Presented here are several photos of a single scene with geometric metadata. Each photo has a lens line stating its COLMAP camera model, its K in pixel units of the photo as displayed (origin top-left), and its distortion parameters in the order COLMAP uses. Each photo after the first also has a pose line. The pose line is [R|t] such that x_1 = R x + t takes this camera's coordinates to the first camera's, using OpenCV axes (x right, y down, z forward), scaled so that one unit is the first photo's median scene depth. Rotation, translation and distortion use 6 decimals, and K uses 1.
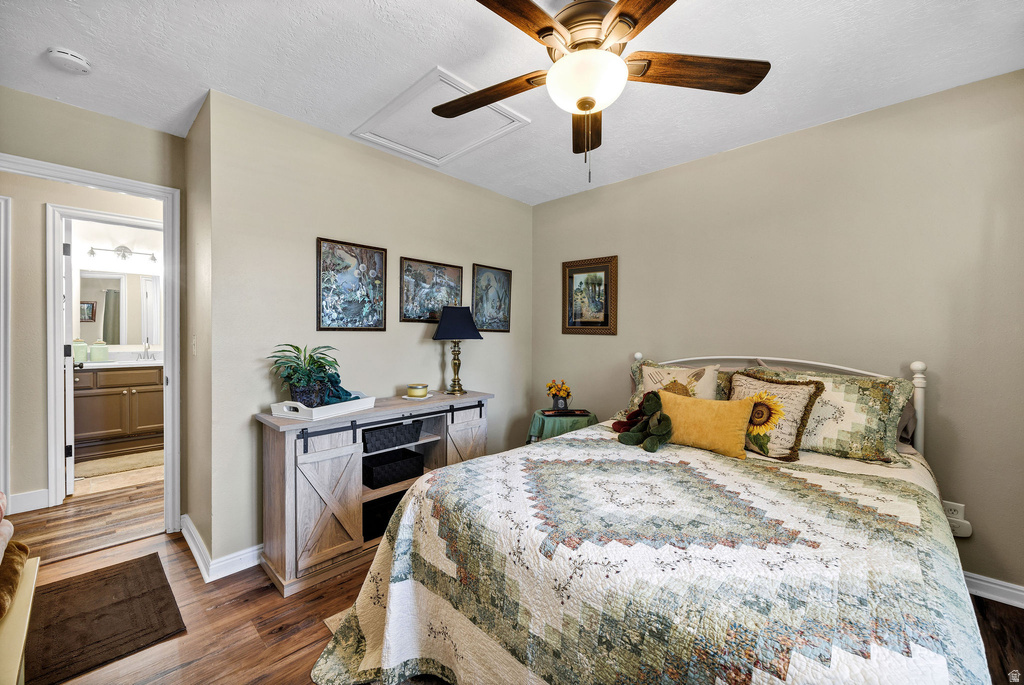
lens RADIAL K [[408.3, 0, 511.9], [0, 408.3, 345.4], [0, 0, 1]] dist [-0.001945, -0.000196]
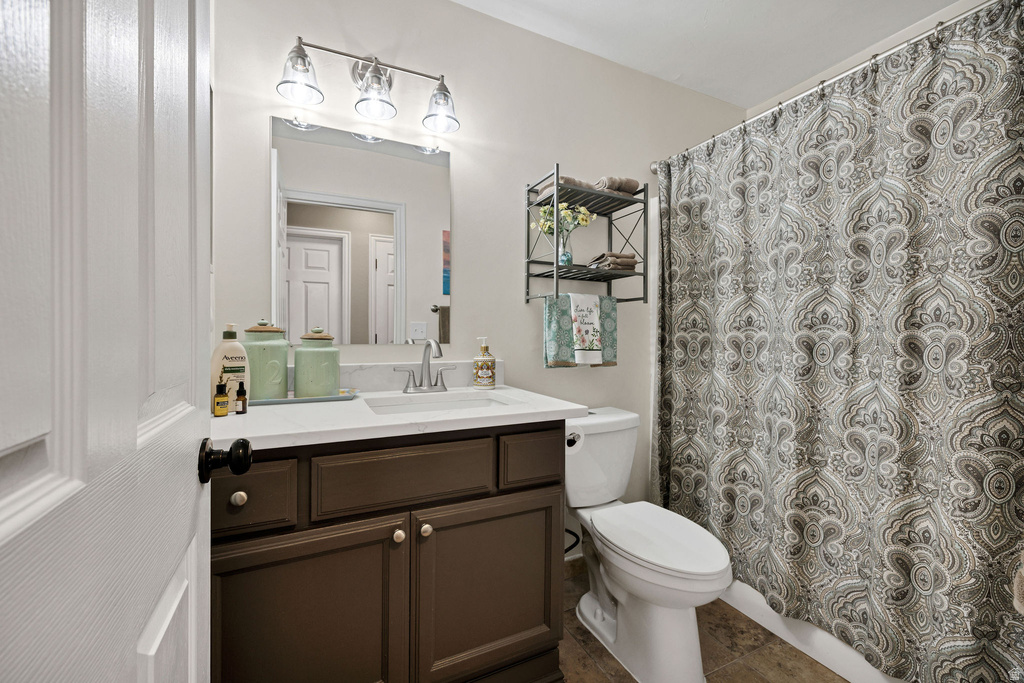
lens RADIAL K [[408.3, 0, 511.7], [0, 408.3, 339.7], [0, 0, 1]] dist [-0.001945, -0.000196]
pose [[0.937213, 0.001239, -0.348756, -0.796552], [-0.000443, 0.999997, 0.002363, -0.003531], [0.348758, -0.002060, 0.937210, 0.789885]]
